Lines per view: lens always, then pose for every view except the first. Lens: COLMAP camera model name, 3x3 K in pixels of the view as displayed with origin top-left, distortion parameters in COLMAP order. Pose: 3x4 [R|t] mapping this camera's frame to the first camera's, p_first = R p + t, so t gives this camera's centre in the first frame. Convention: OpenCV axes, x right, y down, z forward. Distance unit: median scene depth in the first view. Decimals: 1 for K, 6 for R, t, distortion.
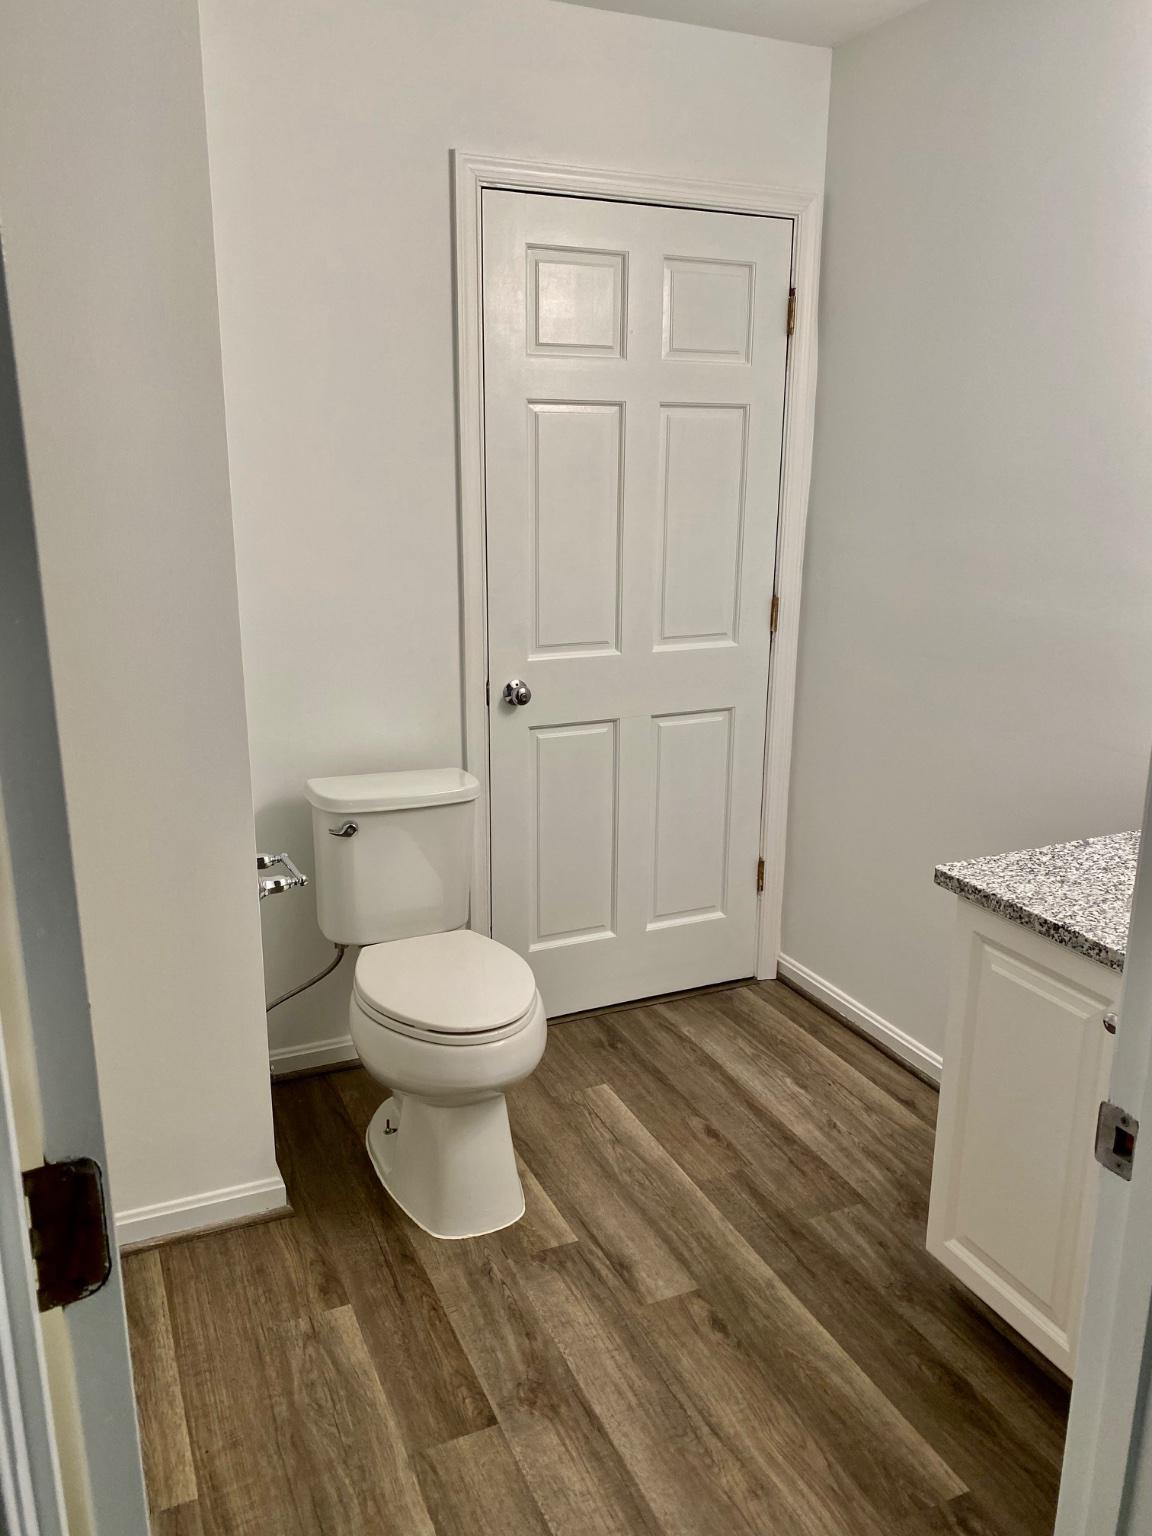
lens RADIAL K [[1173.6, 0, 570.8], [0, 1173.6, 765.2], [0, 0, 1]] dist [0.041242, -0.043831]
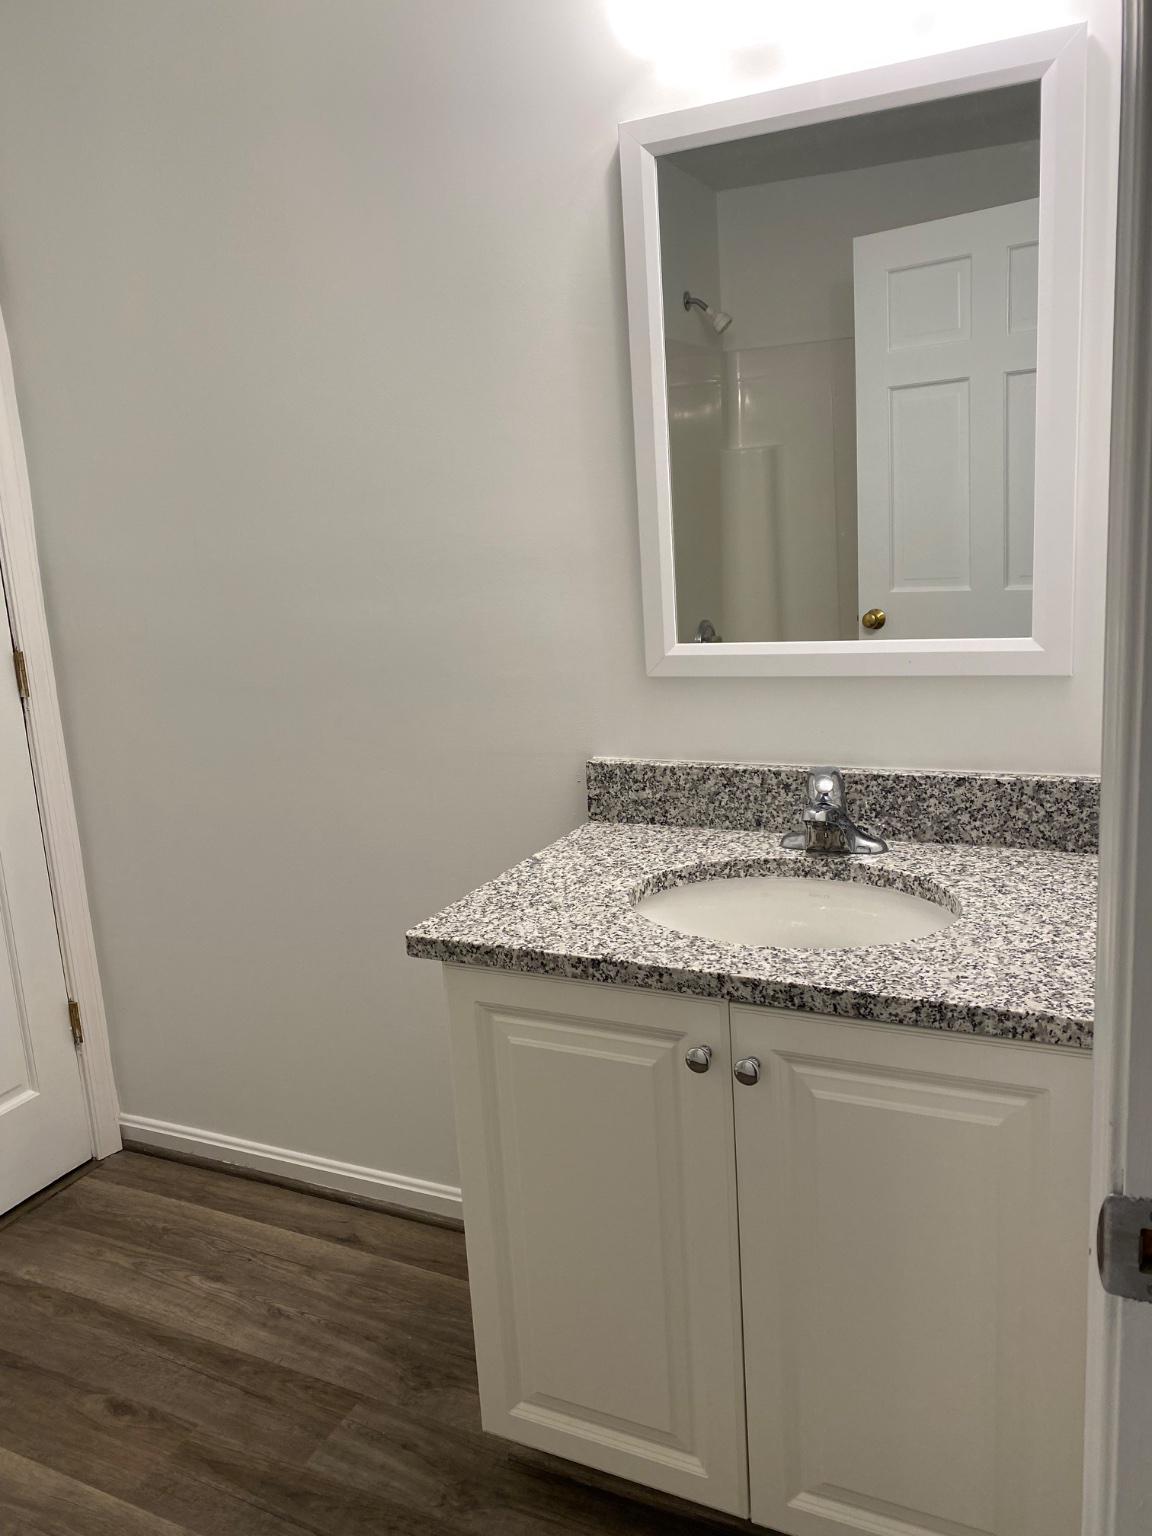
lens RADIAL K [[1173.6, 0, 584.0], [0, 1173.6, 778.7], [0, 0, 1]] dist [0.041242, -0.043831]
pose [[0.763312, -0.185963, 0.618687, -0.035539], [0.223186, 0.974617, 0.017589, 0.002085], [-0.606253, 0.124656, 0.785441, 0.261470]]
